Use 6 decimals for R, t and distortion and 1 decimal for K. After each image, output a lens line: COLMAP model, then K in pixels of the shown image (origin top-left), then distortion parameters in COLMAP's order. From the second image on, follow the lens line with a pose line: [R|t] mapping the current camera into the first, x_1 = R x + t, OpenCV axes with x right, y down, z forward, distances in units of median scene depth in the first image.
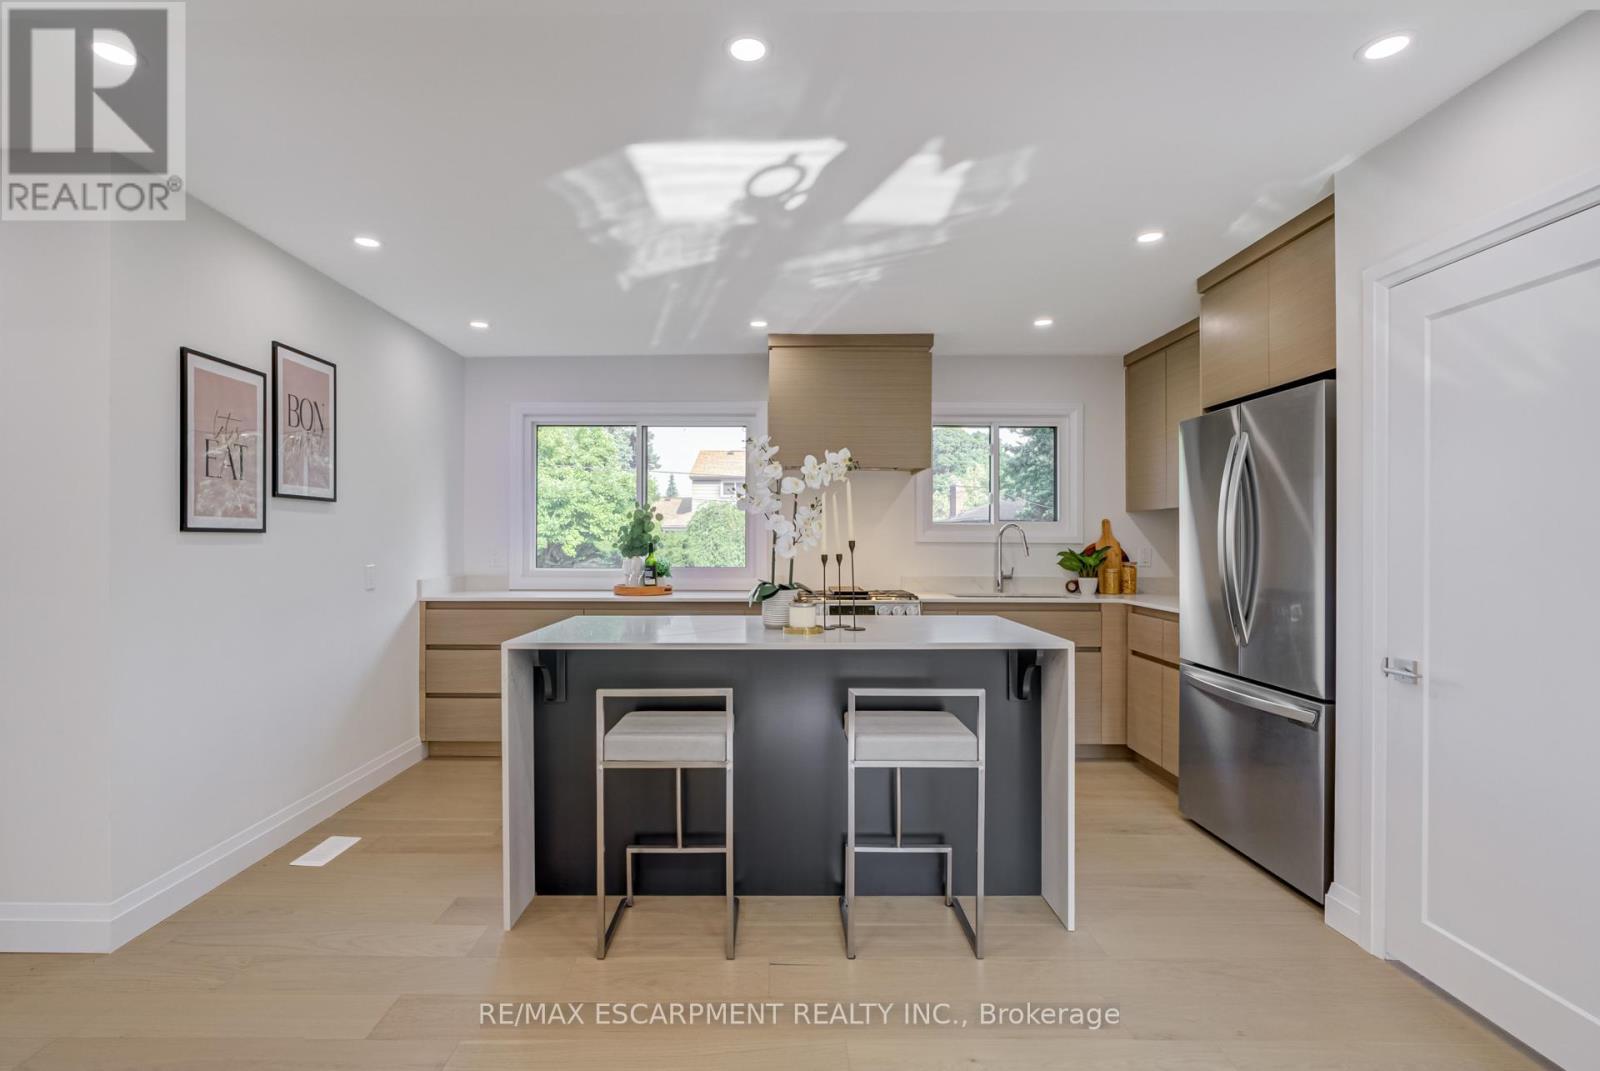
lens RADIAL K [[758.1, 0, 750.2], [0, 758.1, 533.7], [0, 0, 1]] dist [-0.018341, 0.003648]
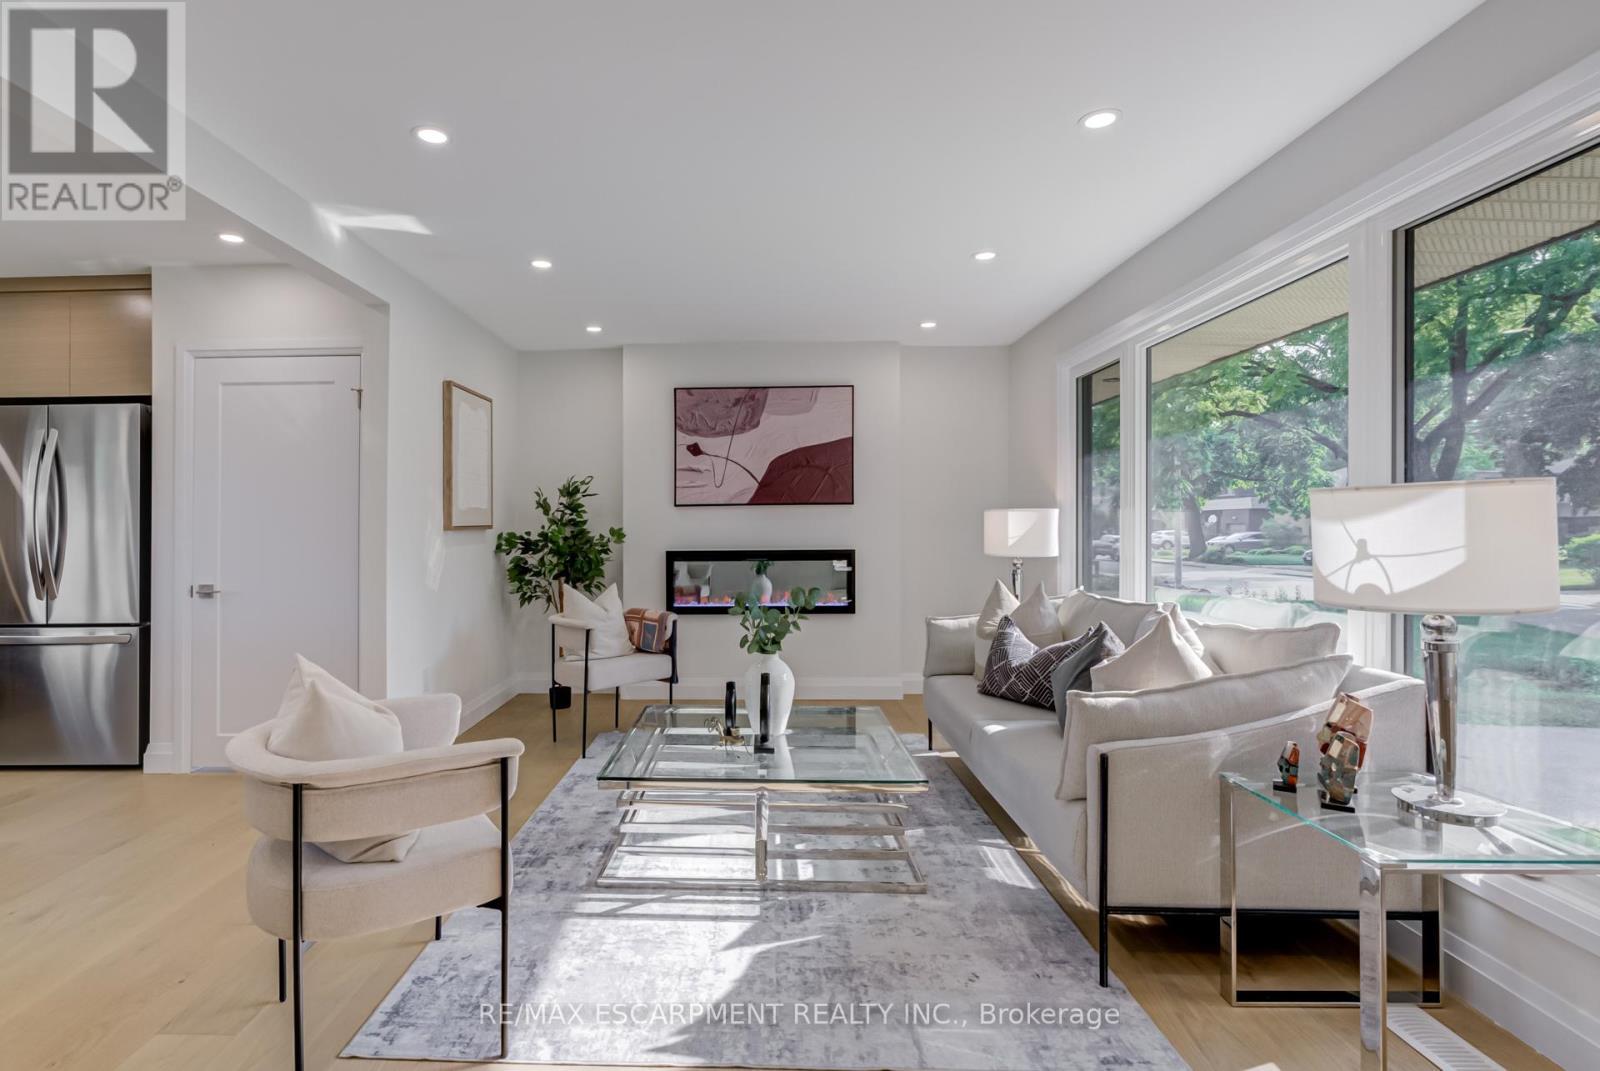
lens RADIAL K [[758.1, 0, 743.5], [0, 758.1, 525.5], [0, 0, 1]] dist [-0.018341, 0.003648]
pose [[0.010735, 0.005870, 0.999925, -0.637008], [0.003205, 0.999977, -0.005905, 0.041231], [-0.999937, 0.003268, 0.010716, -0.177315]]
